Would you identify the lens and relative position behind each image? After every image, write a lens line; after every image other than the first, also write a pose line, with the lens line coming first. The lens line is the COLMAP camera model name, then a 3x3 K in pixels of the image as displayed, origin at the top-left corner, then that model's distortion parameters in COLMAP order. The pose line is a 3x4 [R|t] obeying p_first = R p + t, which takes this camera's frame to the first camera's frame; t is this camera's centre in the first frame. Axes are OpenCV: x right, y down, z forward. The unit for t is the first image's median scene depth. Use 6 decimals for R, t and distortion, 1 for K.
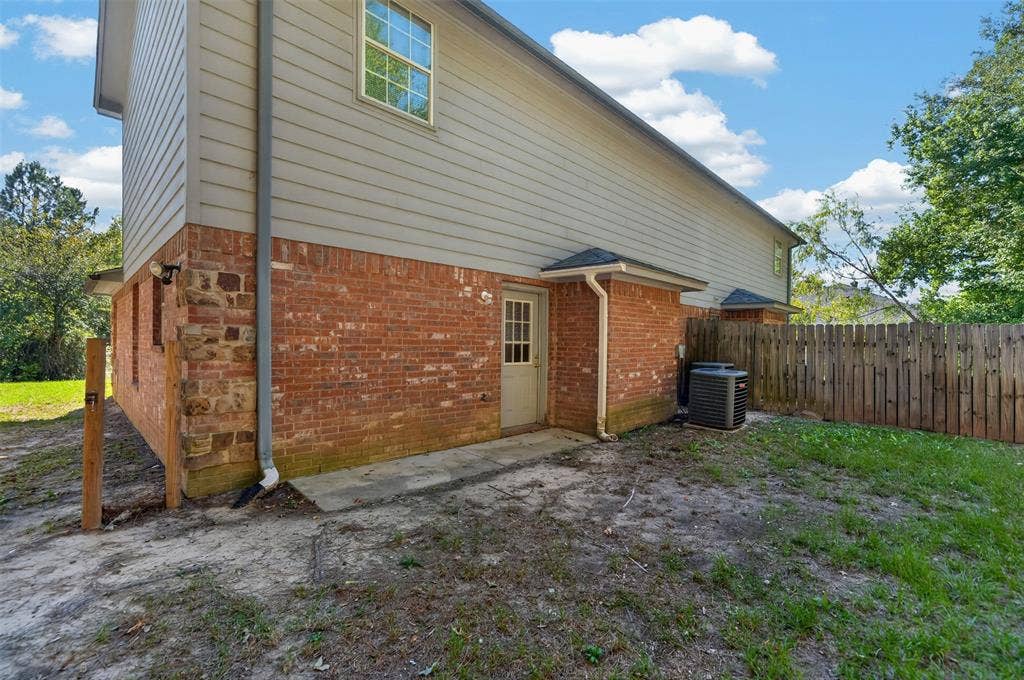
lens RADIAL K [[444.1, 0, 512.6], [0, 444.1, 340.3], [0, 0, 1]] dist [-0.001848, -0.000227]
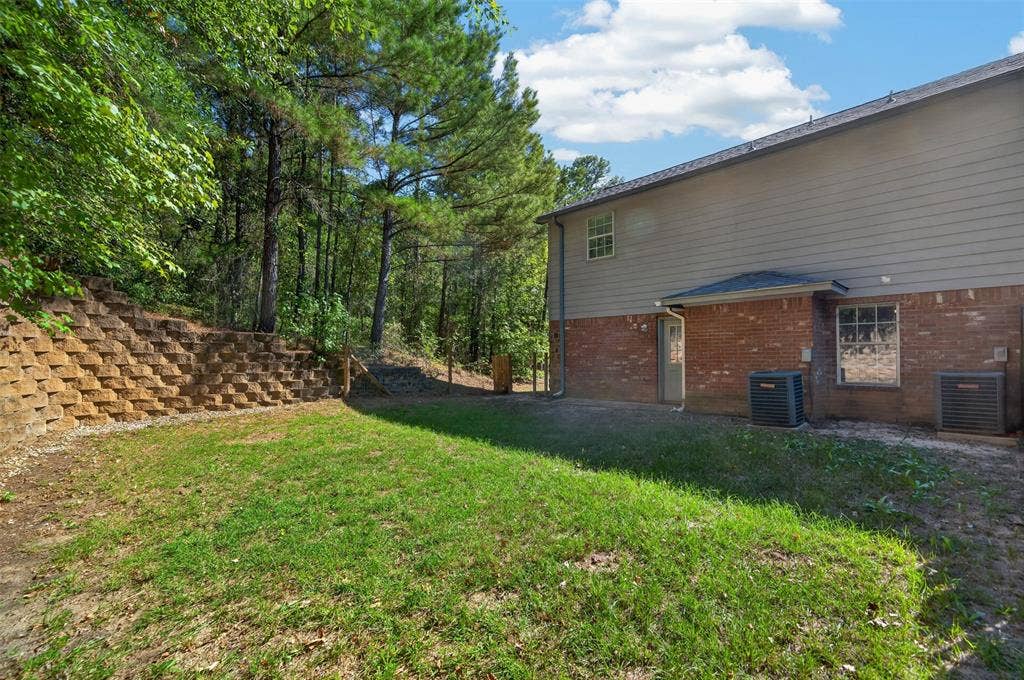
lens RADIAL K [[452.3, 0, 515.2], [0, 452.3, 364.2], [0, 0, 1]] dist [-0.000249, -0.000003]
pose [[-0.010445, 0.005508, -0.999930, 2.009429], [0.007411, 0.999958, 0.005431, 0.049895], [0.999918, -0.007354, -0.010485, 0.485089]]
